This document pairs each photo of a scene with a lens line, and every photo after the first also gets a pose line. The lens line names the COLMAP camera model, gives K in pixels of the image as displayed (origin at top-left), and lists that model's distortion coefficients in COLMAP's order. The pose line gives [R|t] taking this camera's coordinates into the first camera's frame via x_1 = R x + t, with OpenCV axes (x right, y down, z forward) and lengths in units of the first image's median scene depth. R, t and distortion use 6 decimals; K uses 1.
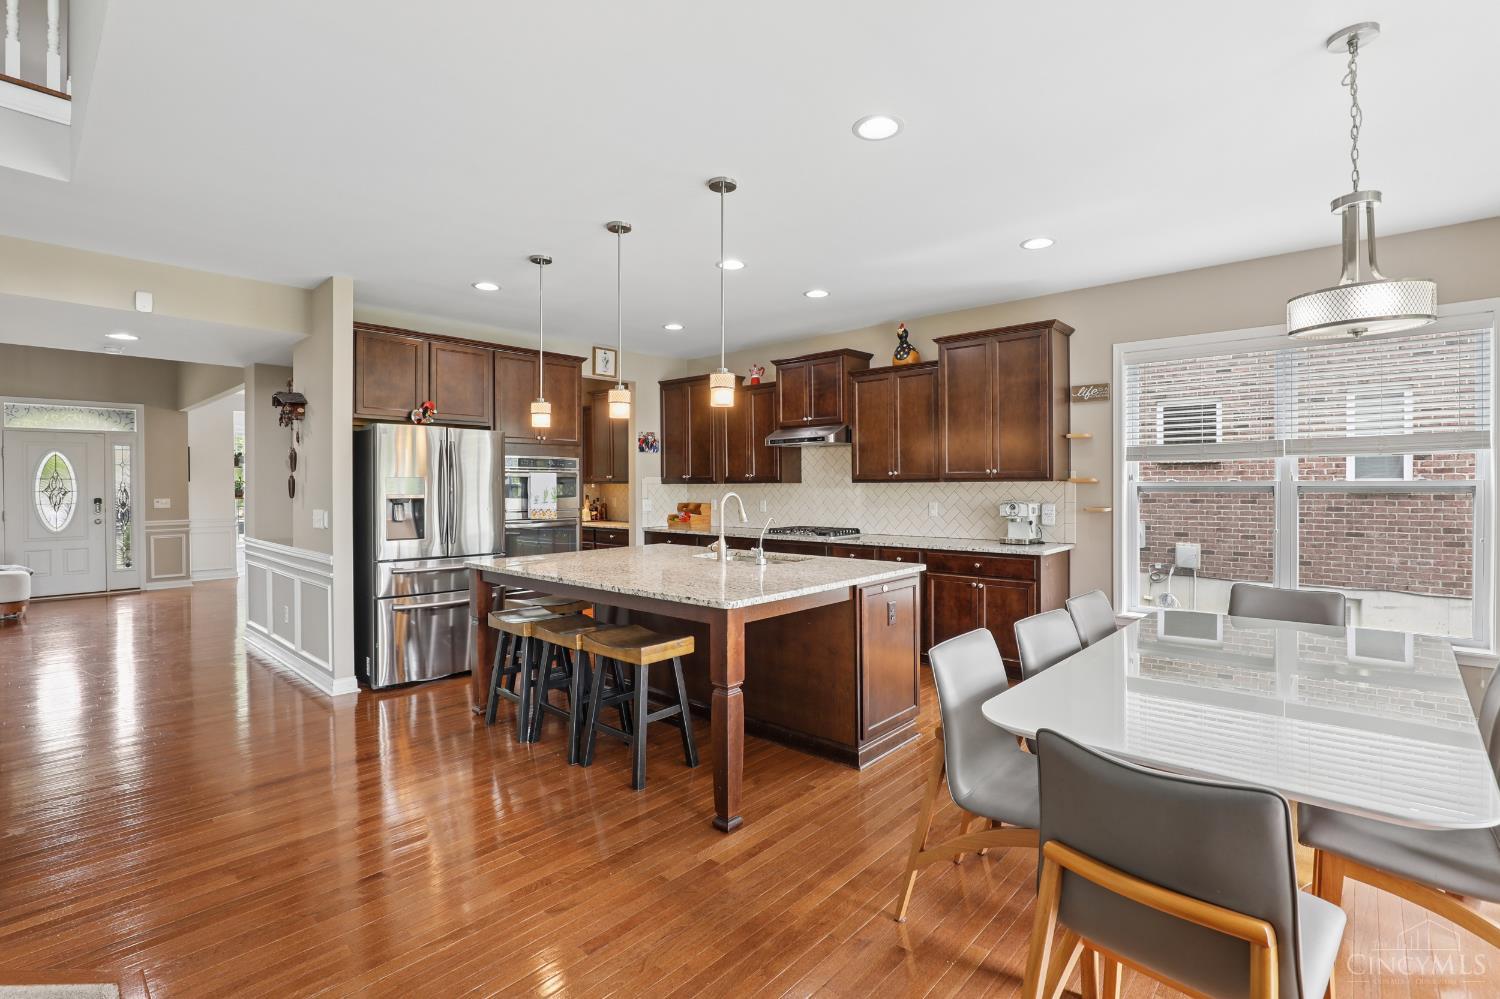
lens RADIAL K [[693.2, 0, 751.6], [0, 693.2, 494.1], [0, 0, 1]] dist [-0.026255, -0.000270]
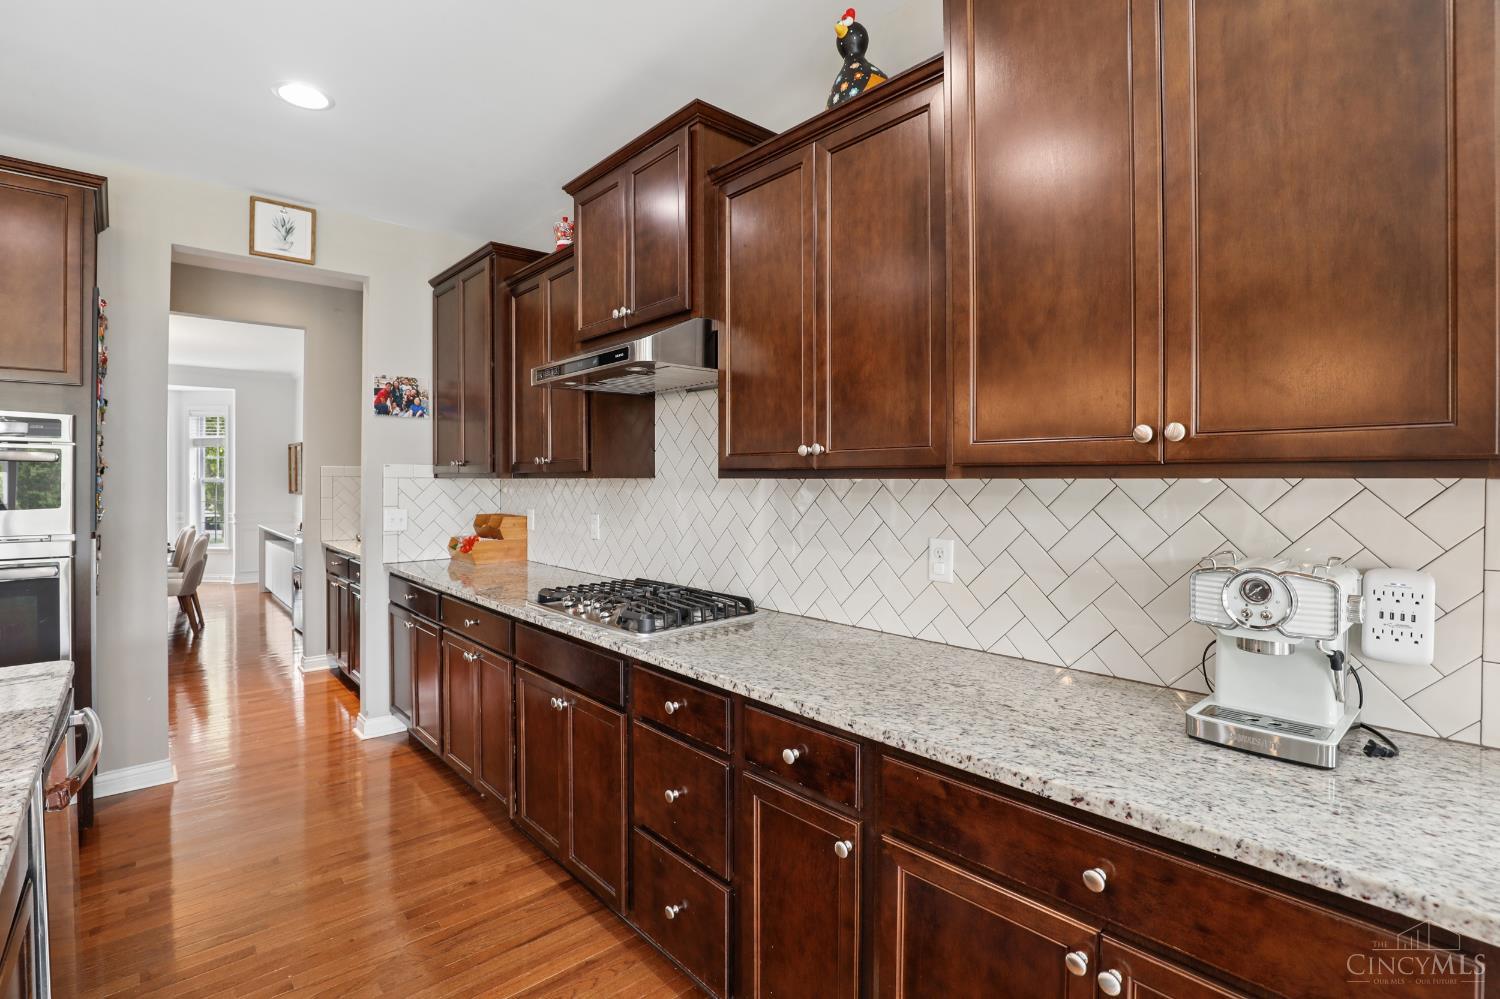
lens RADIAL K [[693.2, 0, 745.8], [0, 693.2, 489.1], [0, 0, 1]] dist [-0.026255, -0.000270]
pose [[0.994287, 0.009542, -0.106312, 0.198218], [-0.009572, 0.999954, 0.000234, -0.010855], [0.106309, 0.000785, 0.994333, 0.641115]]
